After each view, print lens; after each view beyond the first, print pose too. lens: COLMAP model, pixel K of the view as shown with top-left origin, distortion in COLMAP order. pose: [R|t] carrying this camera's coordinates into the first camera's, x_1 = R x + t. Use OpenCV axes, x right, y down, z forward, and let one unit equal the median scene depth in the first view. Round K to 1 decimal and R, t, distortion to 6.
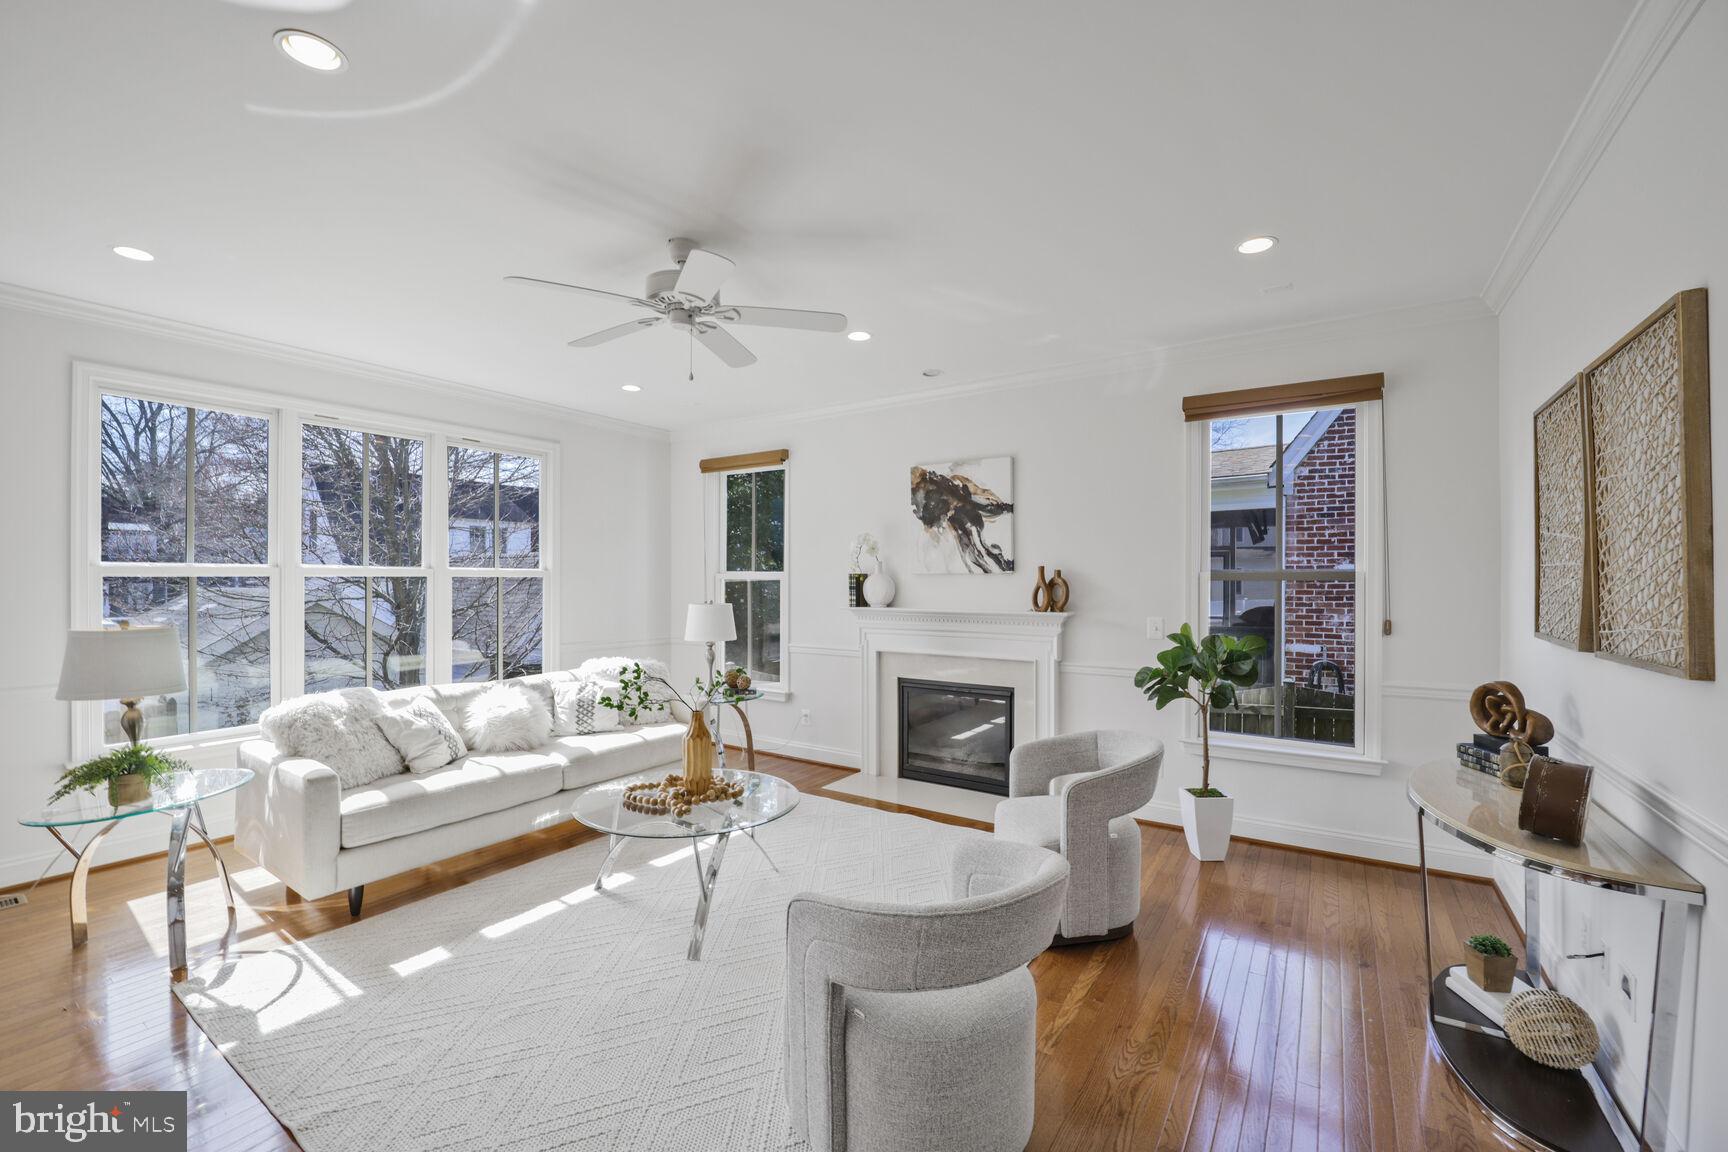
lens RADIAL K [[710.9, 0, 864.0], [0, 710.9, 576.0], [0, 0, 1]] dist [-0.022997, -0.000304]
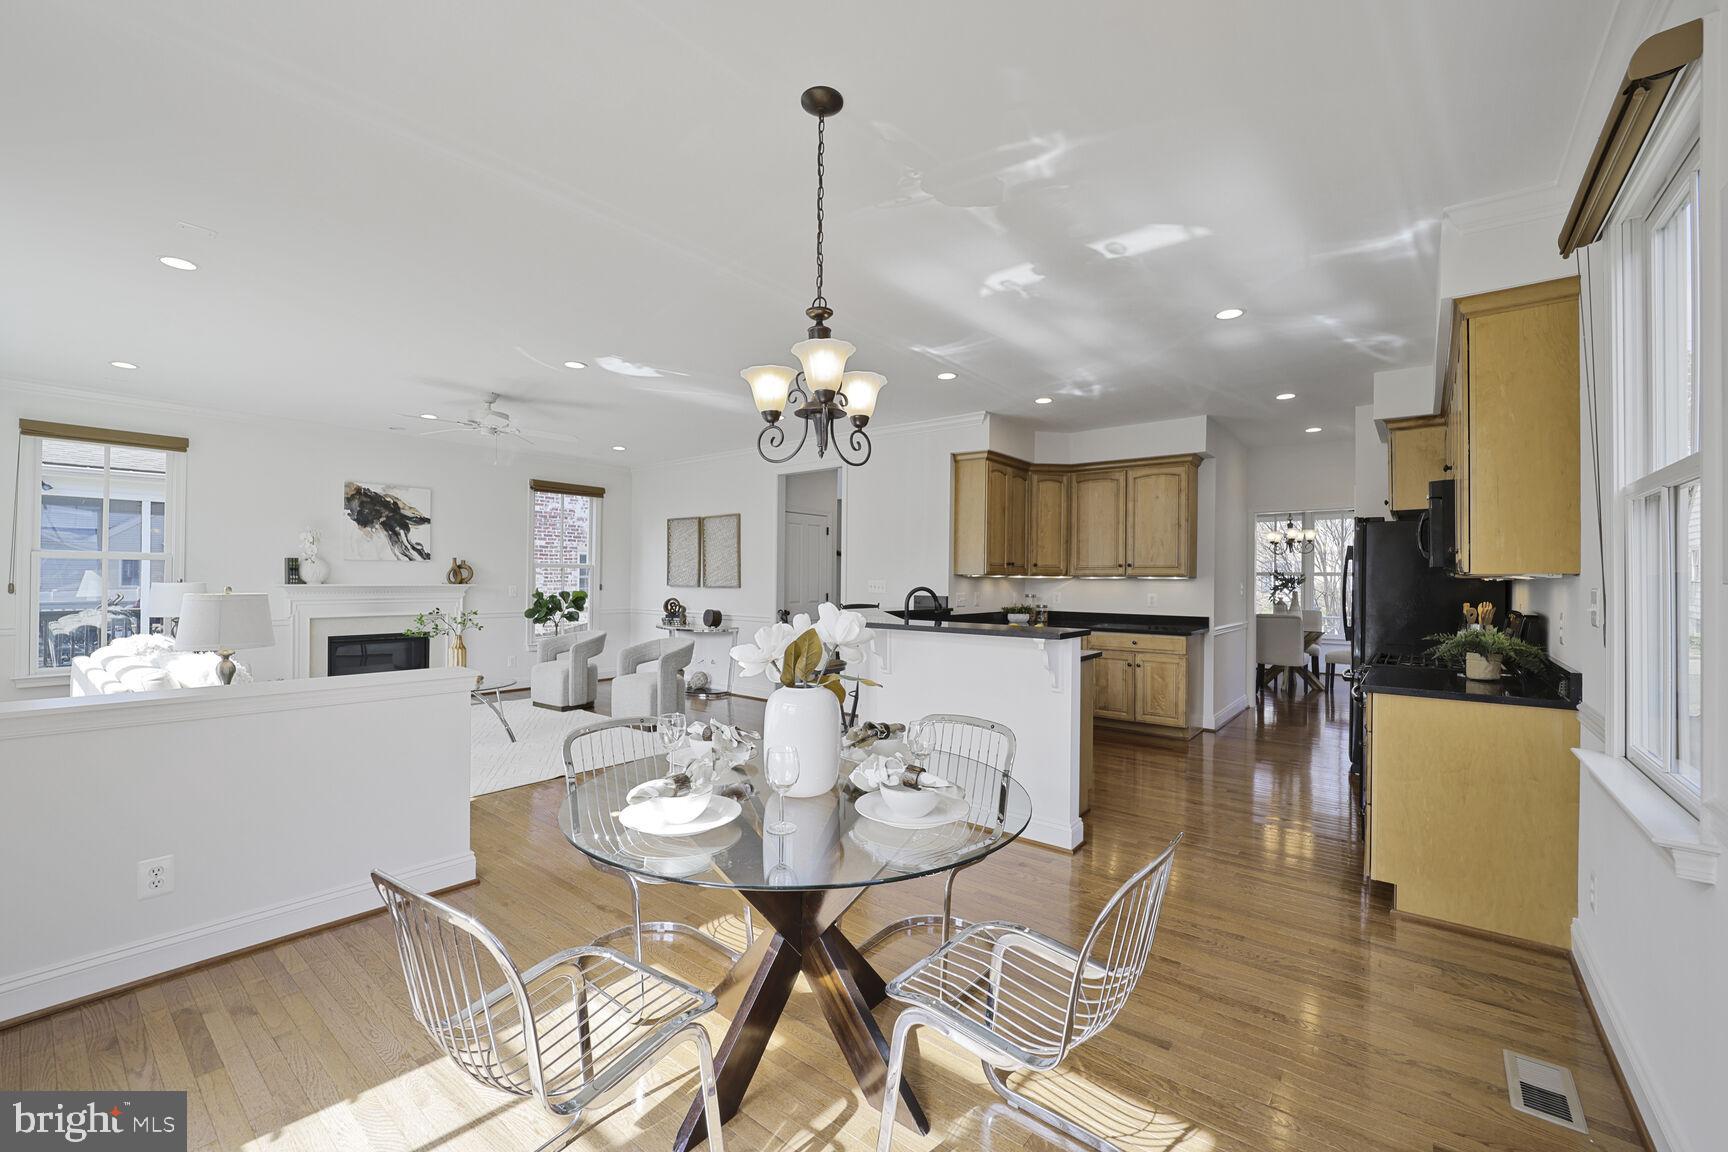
lens RADIAL K [[717.5, 0, 856.6], [0, 717.5, 564.3], [0, 0, 1]] dist [-0.015537, -0.000033]
pose [[0.078535, 0.021931, 0.996670, -1.639915], [-0.013724, 0.999687, -0.020916, 0.029106], [-0.996817, -0.012036, 0.078811, -0.127153]]
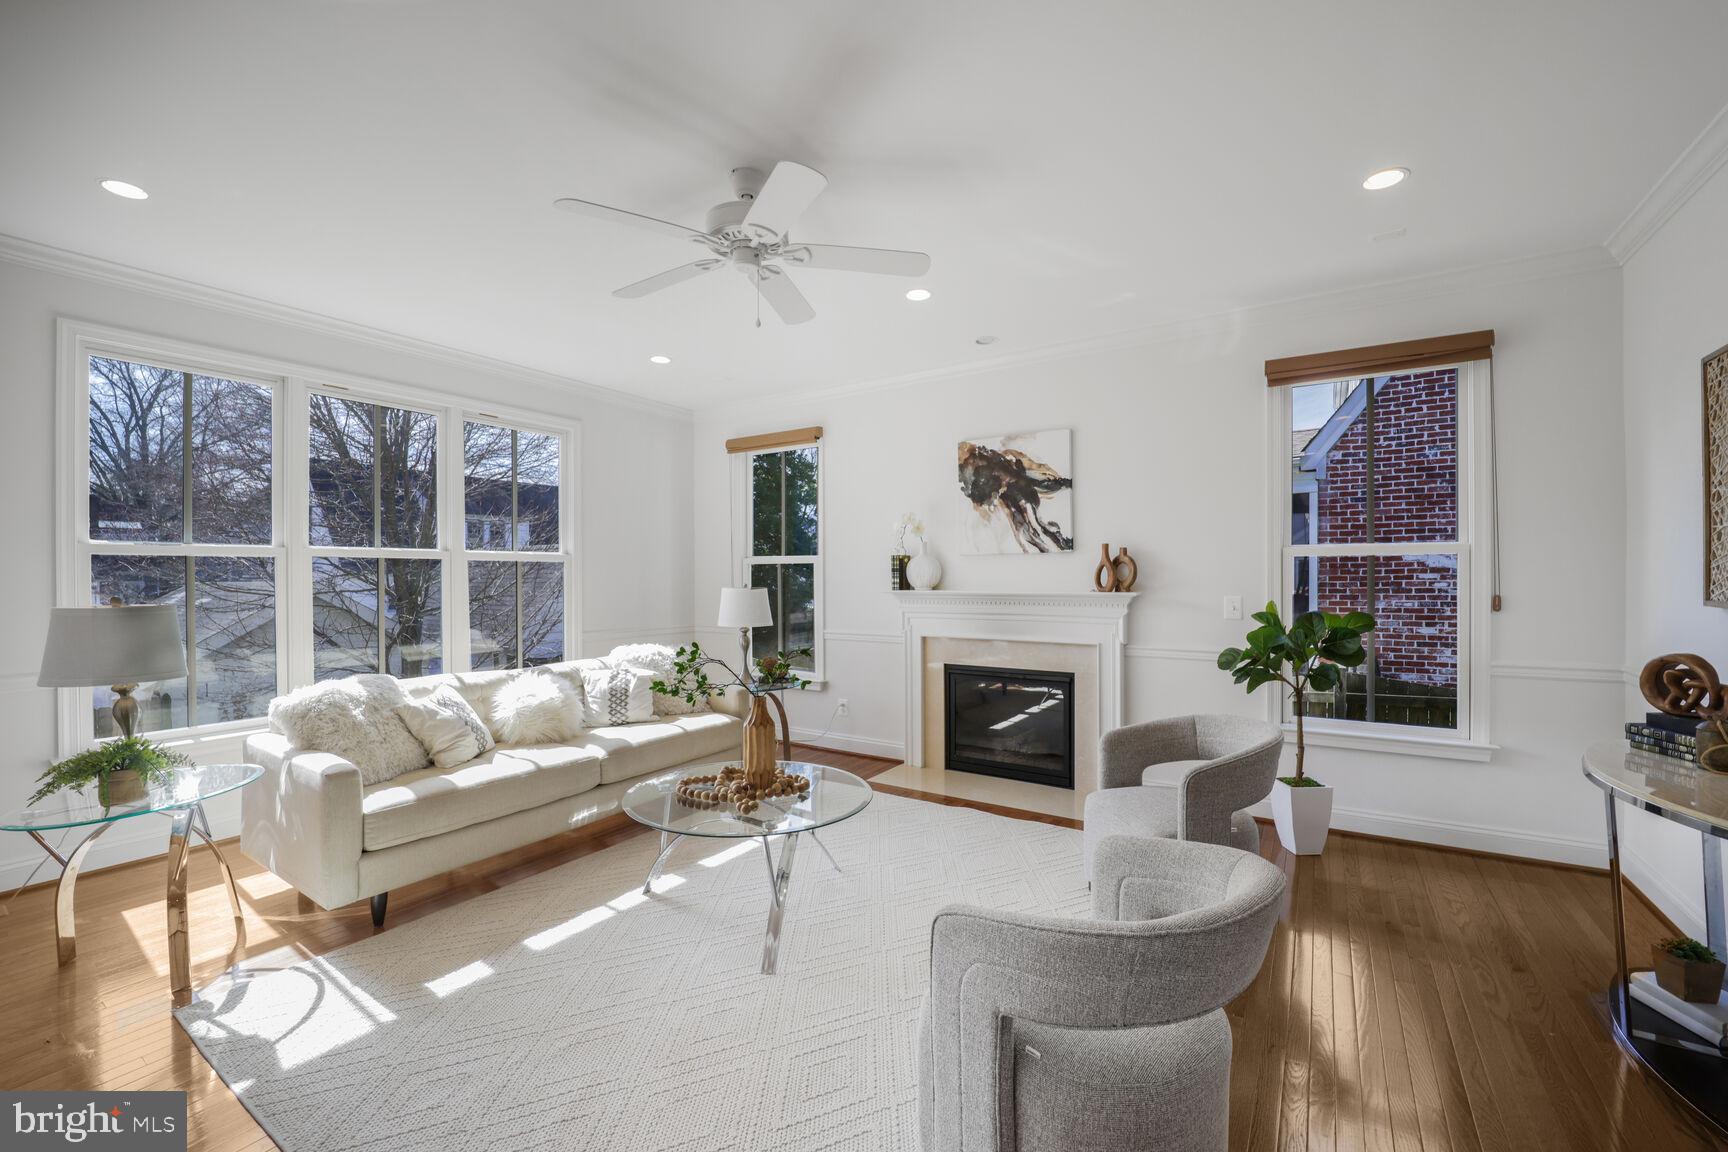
lens RADIAL K [[699.4, 0, 864.0], [0, 699.4, 576.0], [0, 0, 1]] dist [-0.021952, -0.000263]
pose [[0.999896, -0.002541, 0.014185, -0.098491], [0.002481, 0.999988, 0.004263, 0.028381], [-0.014196, -0.004227, 0.999890, 0.091276]]
